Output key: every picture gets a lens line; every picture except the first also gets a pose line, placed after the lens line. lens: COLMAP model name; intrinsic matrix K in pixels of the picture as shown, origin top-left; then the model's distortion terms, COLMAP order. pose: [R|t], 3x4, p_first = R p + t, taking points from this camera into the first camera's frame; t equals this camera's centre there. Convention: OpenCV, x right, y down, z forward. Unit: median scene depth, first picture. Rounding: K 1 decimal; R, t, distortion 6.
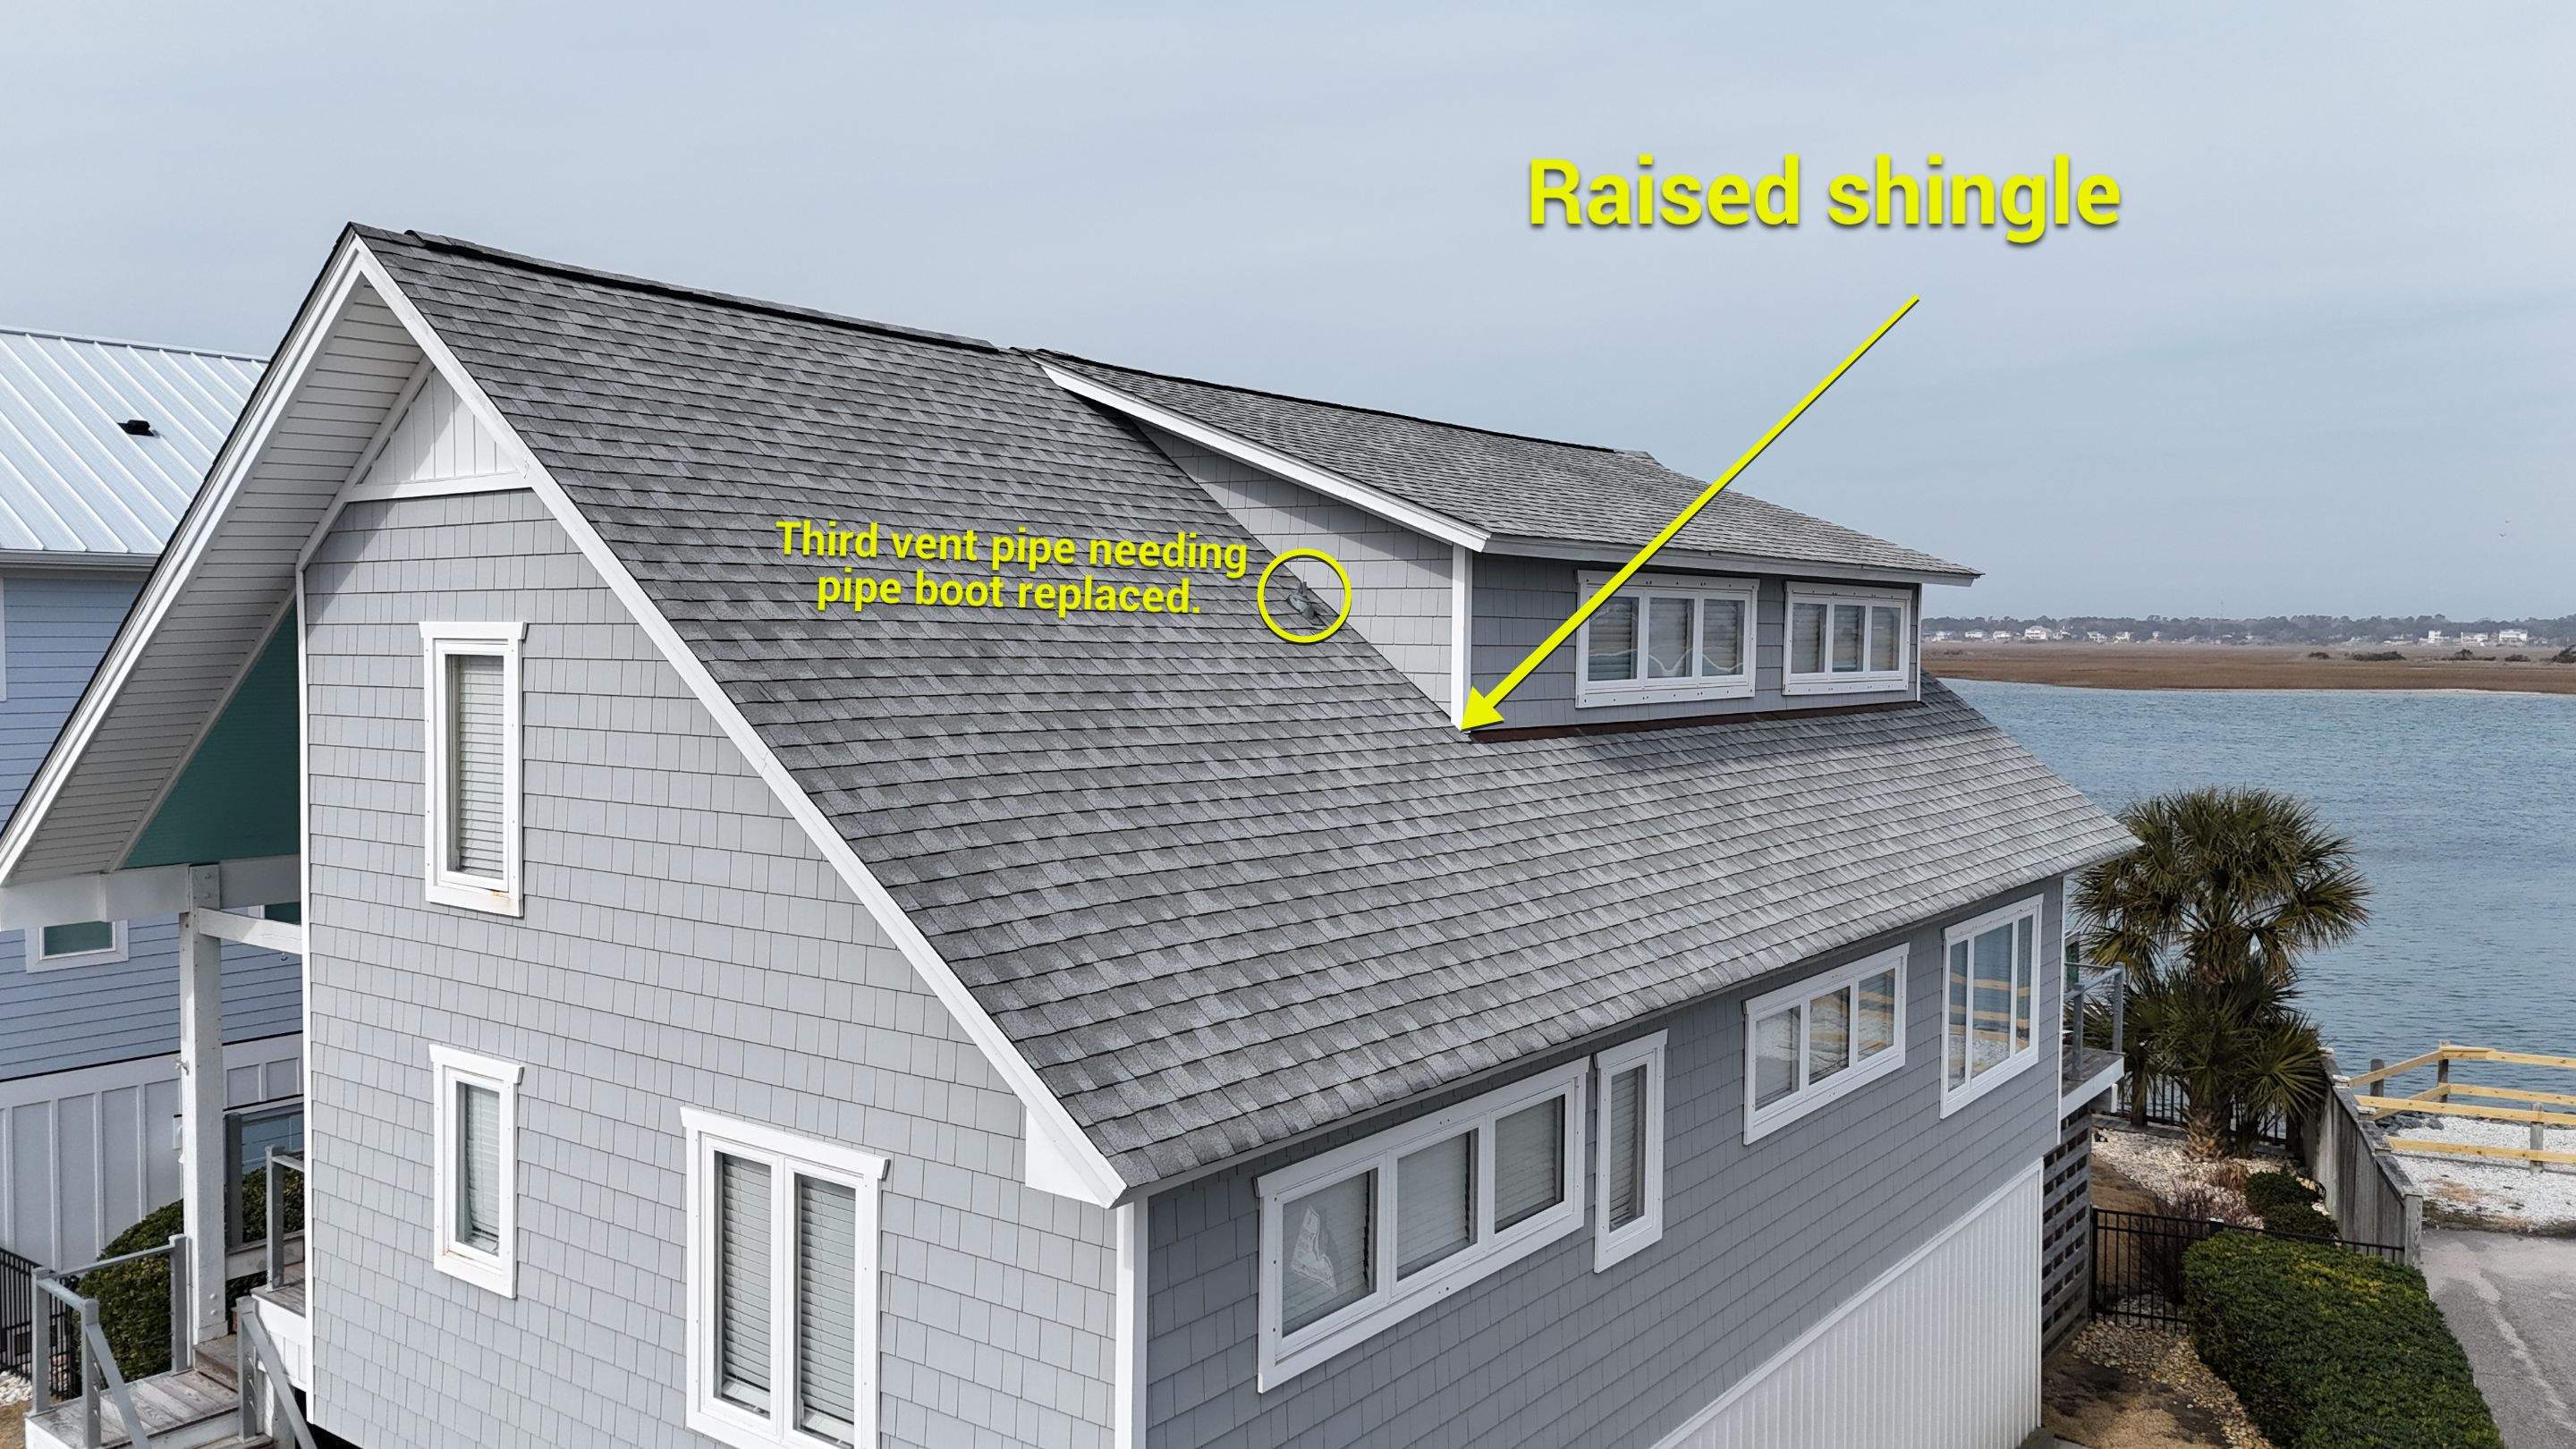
lens RADIAL K [[1915.6, 0, 1283.6], [0, 1915.6, 718.5], [0, 0, 1]] dist [0.007928, 0.003800]
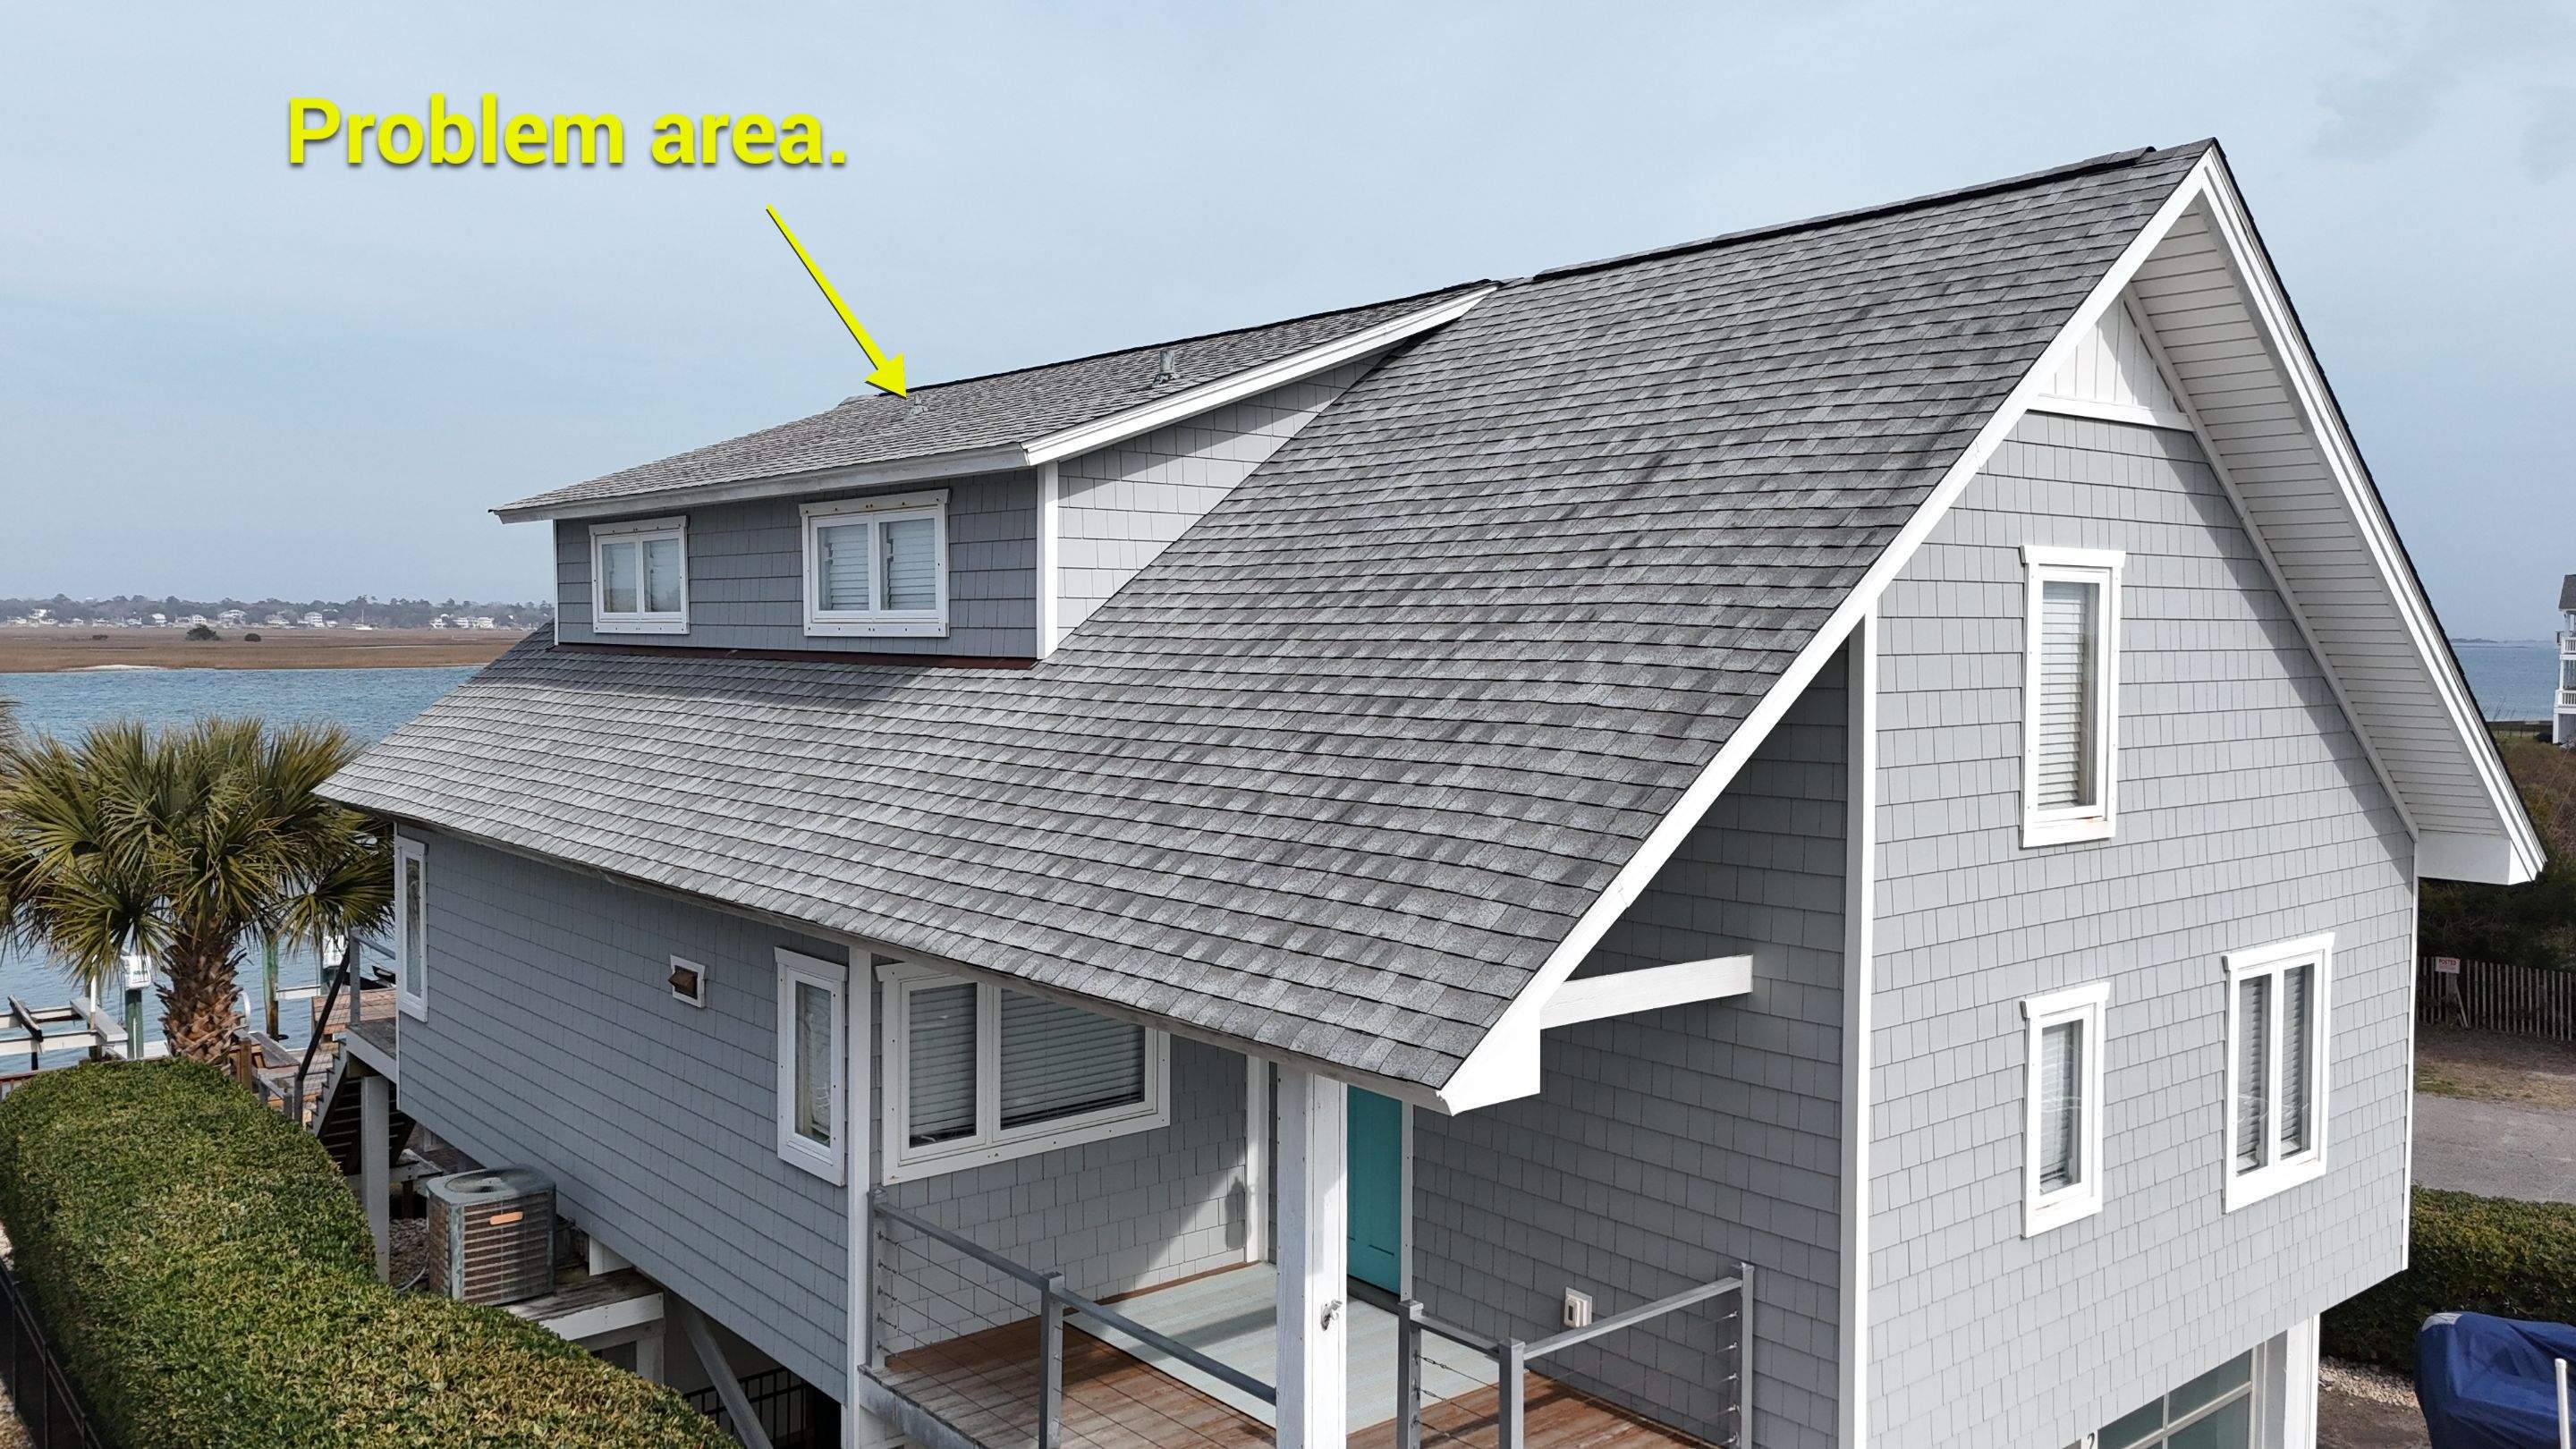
lens RADIAL K [[1915.6, 0, 1291.8], [0, 1915.6, 713.4], [0, 0, 1]] dist [0.007928, 0.003800]
pose [[0.227235, -0.050337, 0.972538, -1.473806], [0.036554, 0.998400, 0.043135, -0.023228], [-0.973154, 0.025748, 0.228712, 1.170395]]
